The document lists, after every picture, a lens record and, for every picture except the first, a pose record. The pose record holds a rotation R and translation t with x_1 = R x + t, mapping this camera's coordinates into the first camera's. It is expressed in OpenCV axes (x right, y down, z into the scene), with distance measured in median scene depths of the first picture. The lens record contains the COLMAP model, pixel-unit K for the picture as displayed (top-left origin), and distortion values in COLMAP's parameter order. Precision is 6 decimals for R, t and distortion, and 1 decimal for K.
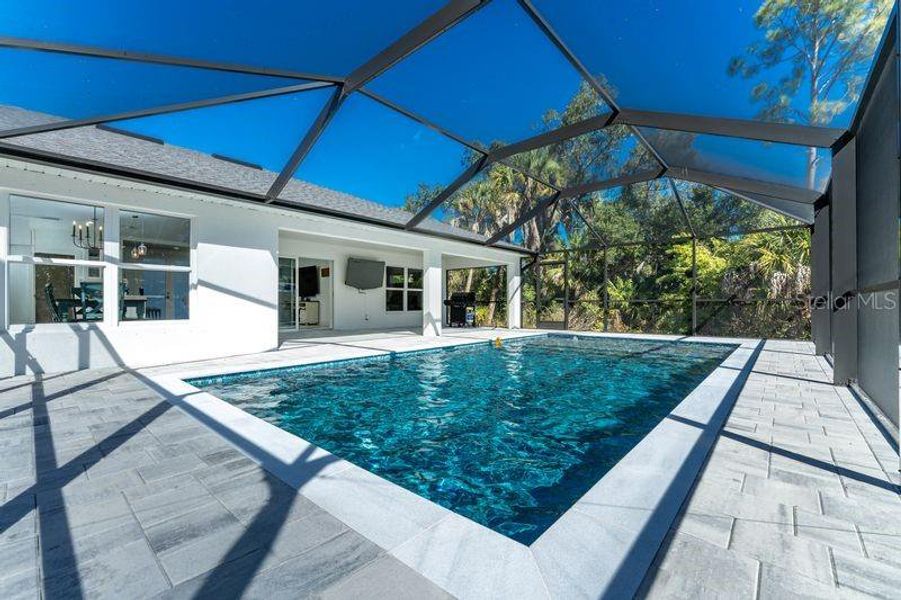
lens RADIAL K [[369.3, 0, 449.6], [0, 369.3, 303.9], [0, 0, 1]] dist [0.016759, 0.000009]
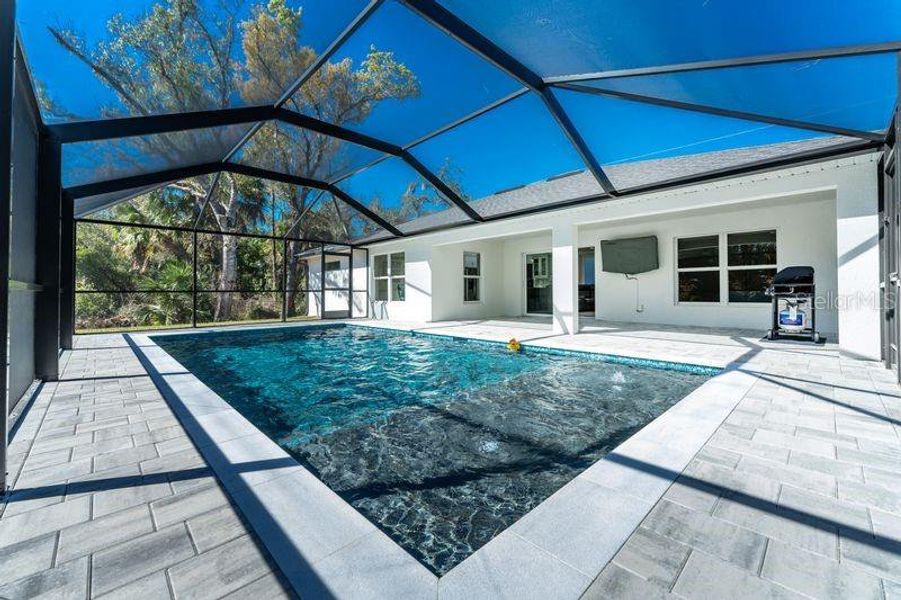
lens RADIAL K [[366.0, 0, 444.9], [0, 366.0, 293.7], [0, 0, 1]] dist [0.001456, -0.000071]
pose [[-0.087230, 0.006252, -0.996169, 0.613246], [0.007453, 0.999956, 0.005623, -0.003670], [0.996160, -0.006934, -0.087273, 0.665186]]
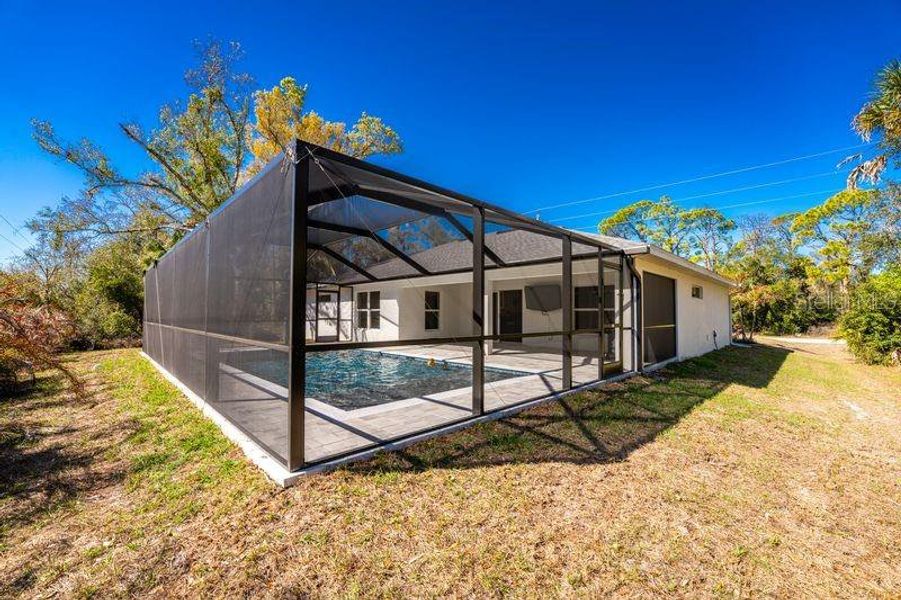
lens RADIAL K [[364.5, 0, 438.4], [0, 364.5, 310.2], [0, 0, 1]] dist [-0.023282, 0.000025]
pose [[-0.088182, -0.011365, -0.996040, 0.876694], [-0.002000, 0.999935, -0.011233, -0.029931], [0.996102, 0.001002, -0.088199, 0.782859]]
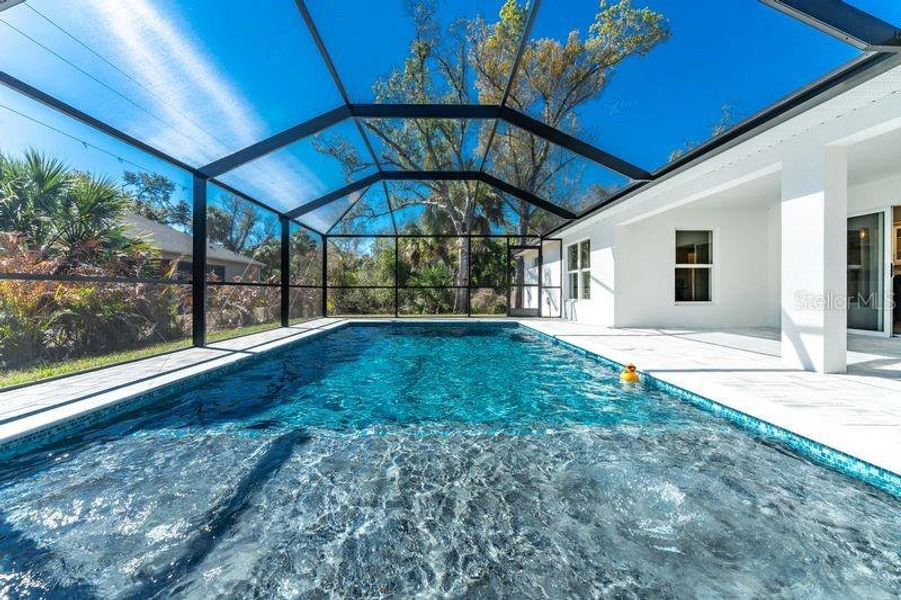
lens RADIAL K [[366.0, 0, 444.9], [0, 366.0, 293.7], [0, 0, 1]] dist [0.001456, -0.000071]
pose [[-0.730562, 0.009470, -0.682780, 0.422100], [0.004241, 0.999947, 0.009332, -0.000582], [0.682833, 0.003922, -0.730564, 0.829987]]
